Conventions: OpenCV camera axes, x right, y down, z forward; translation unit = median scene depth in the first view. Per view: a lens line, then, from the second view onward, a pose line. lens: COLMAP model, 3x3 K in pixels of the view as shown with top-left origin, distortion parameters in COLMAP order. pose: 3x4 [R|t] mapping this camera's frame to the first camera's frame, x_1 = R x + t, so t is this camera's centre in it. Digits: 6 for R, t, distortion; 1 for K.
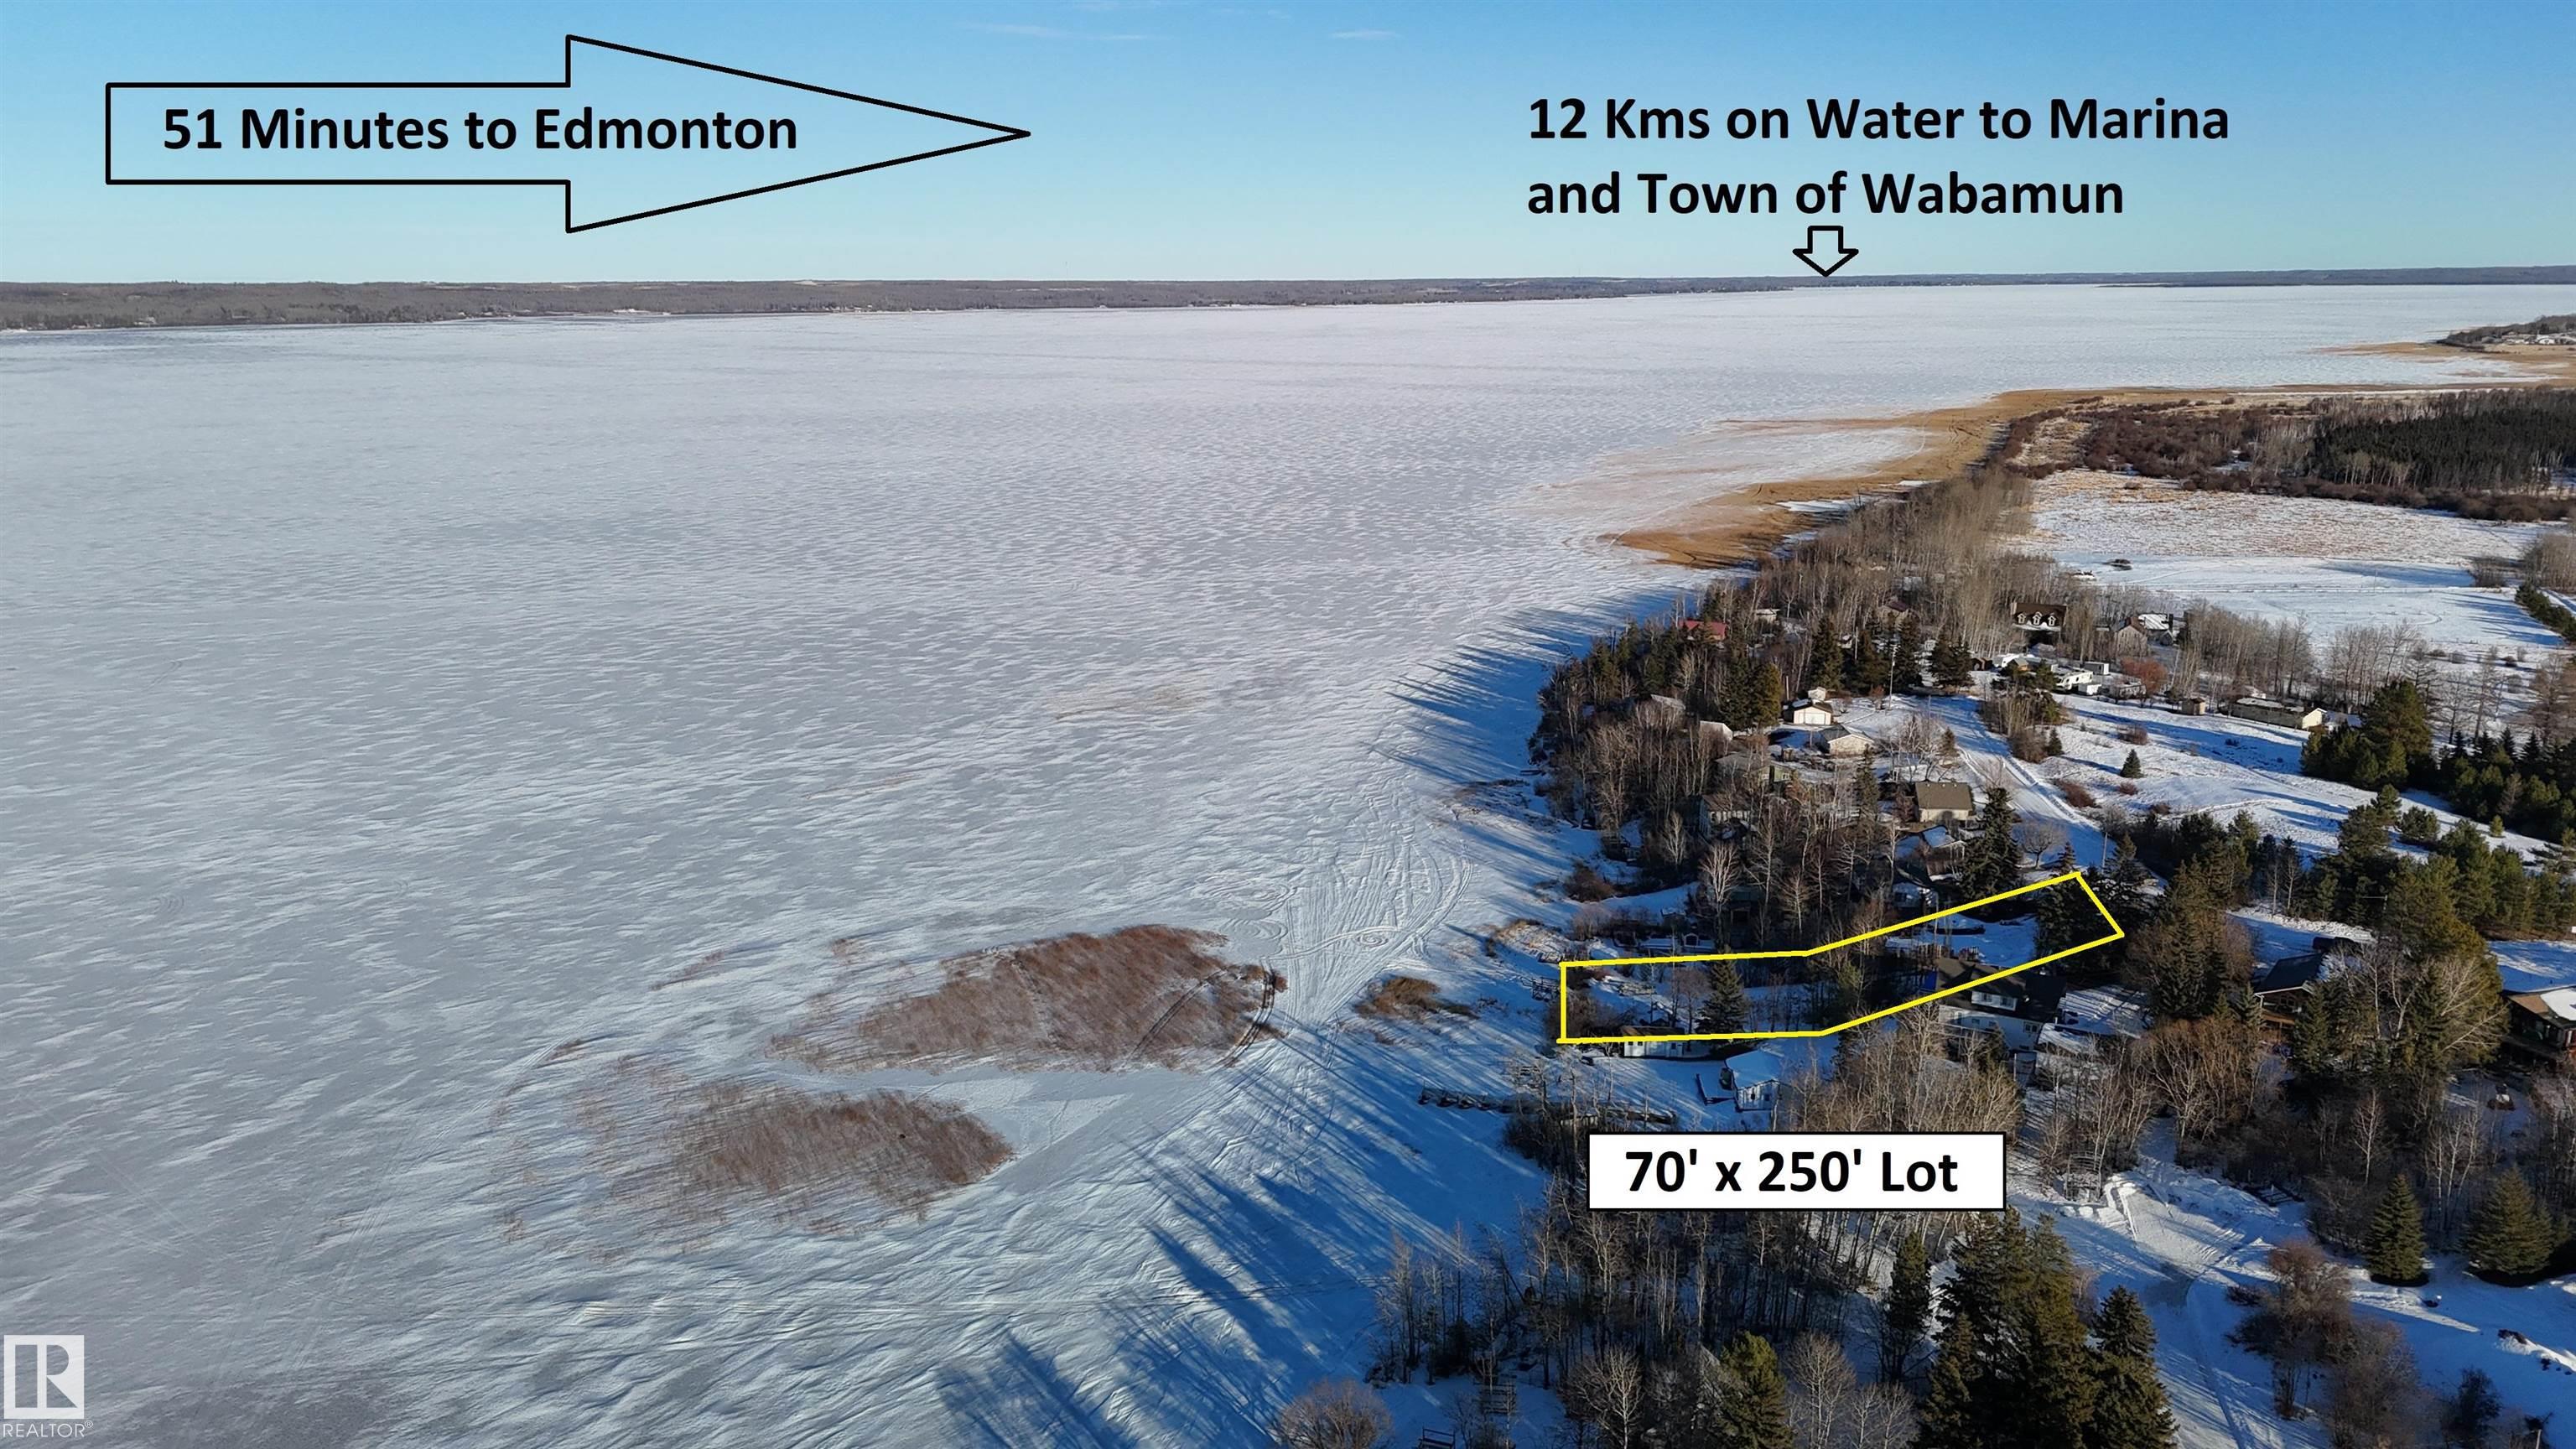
lens RADIAL K [[1898.0, 0, 1272.7], [0, 1898.0, 716.9], [0, 0, 1]] dist [0.079951, -0.058358]
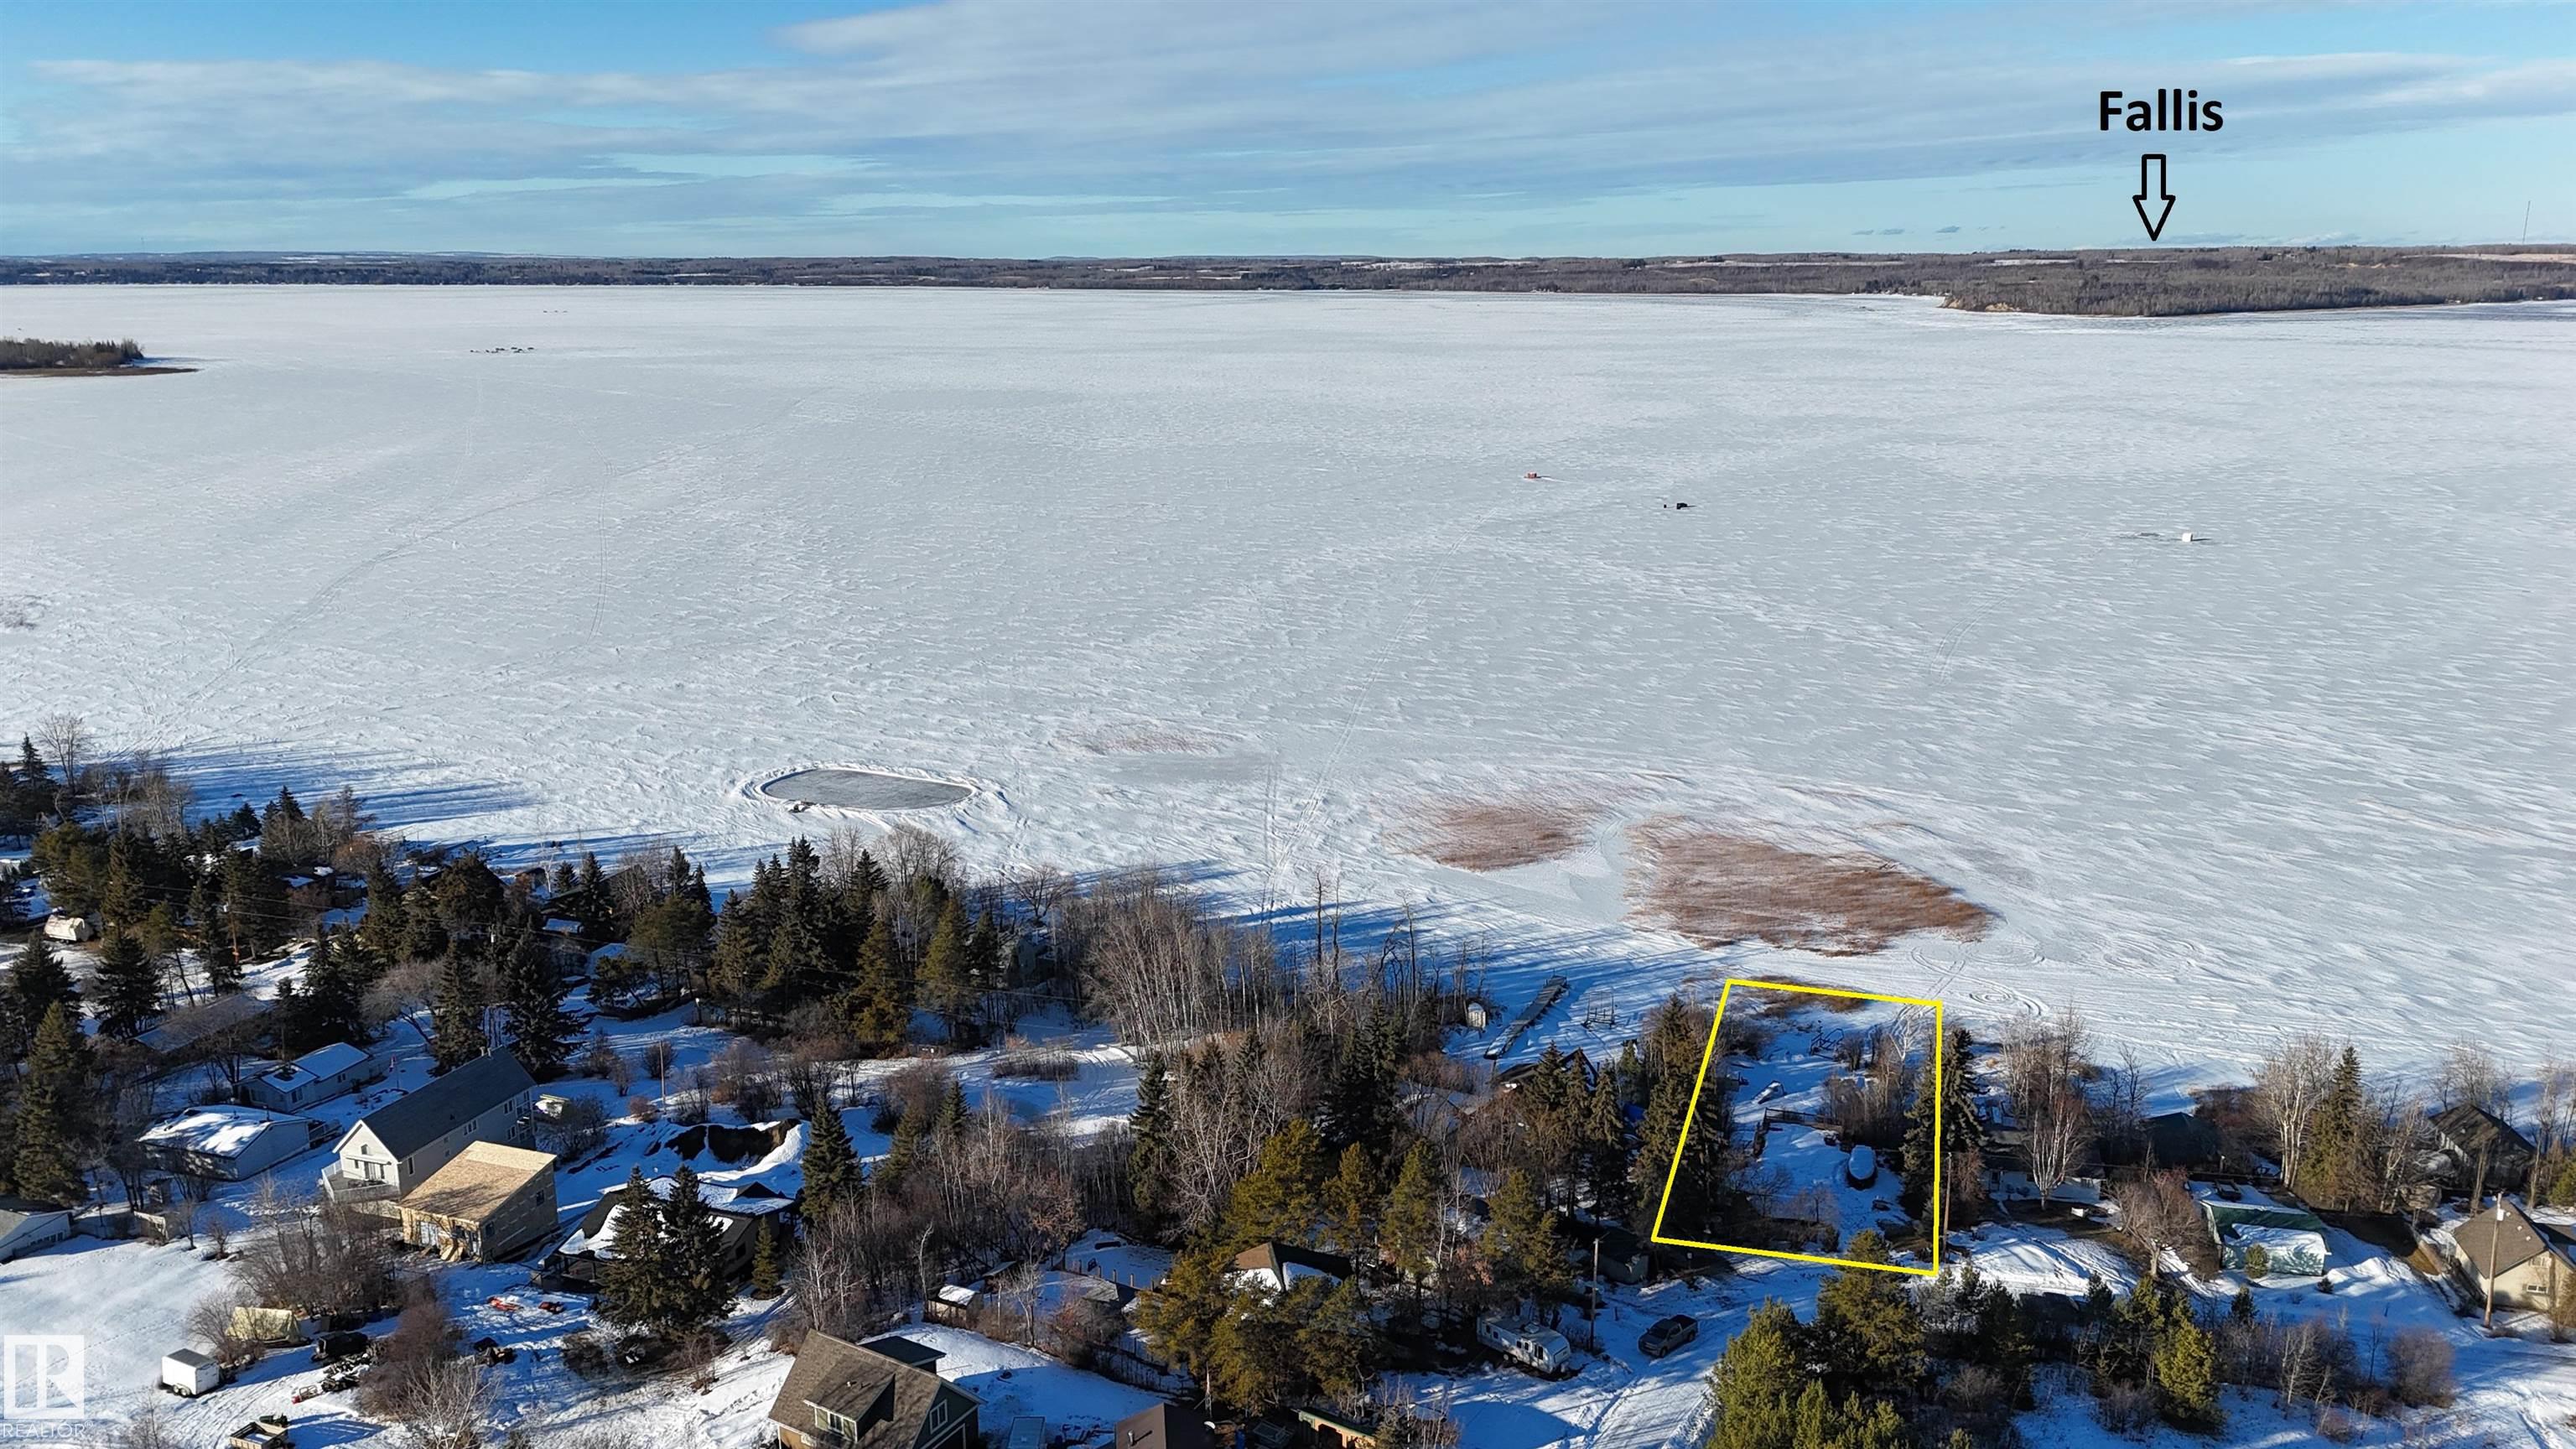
lens RADIAL K [[1898.0, 0, 1291.9], [0, 1898.0, 728.7], [0, 0, 1]] dist [0.079951, -0.058358]
pose [[-0.154098, 0.242726, -0.957778, 0.986217], [-0.217608, 0.937217, 0.272526, -0.181914], [0.963795, 0.250416, -0.091605, 0.792936]]
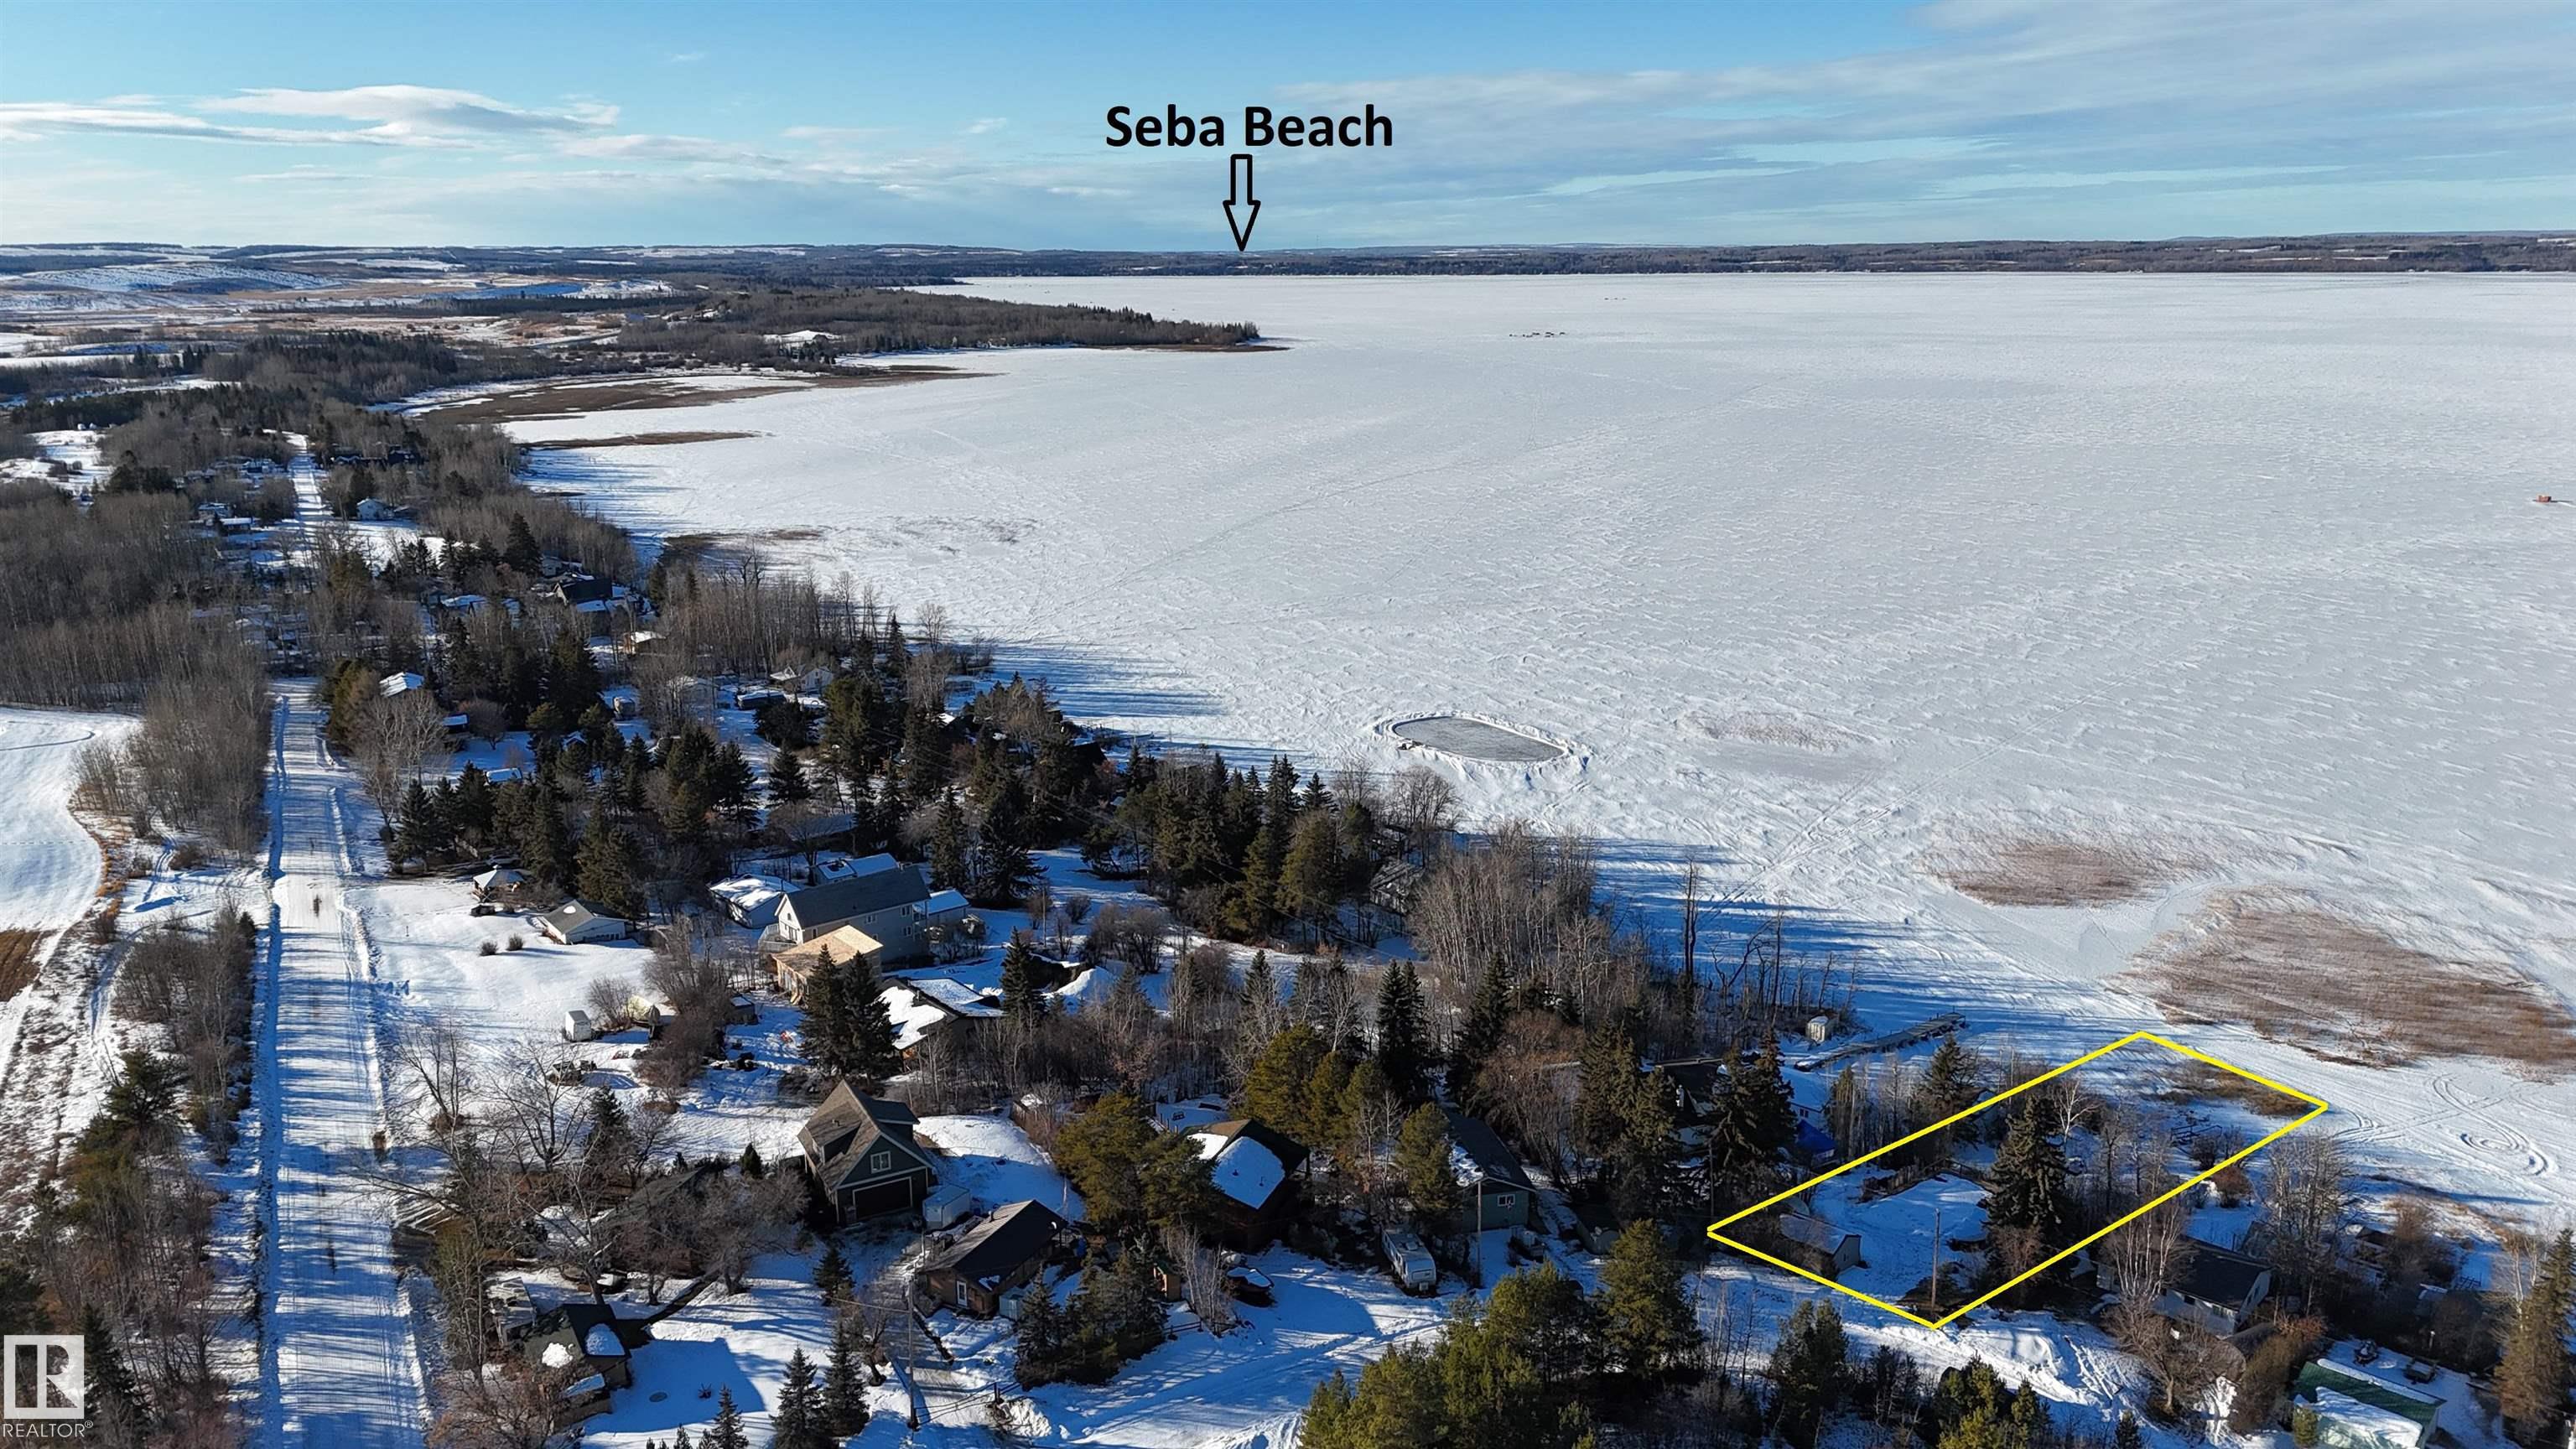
lens RADIAL K [[1898.0, 0, 1278.1], [0, 1898.0, 732.6], [0, 0, 1]] dist [0.079951, -0.058358]
pose [[-0.647779, 0.195470, -0.736325, 0.922613], [-0.162879, 0.908640, 0.384506, -0.248750], [0.744213, 0.369006, -0.556759, 1.085321]]
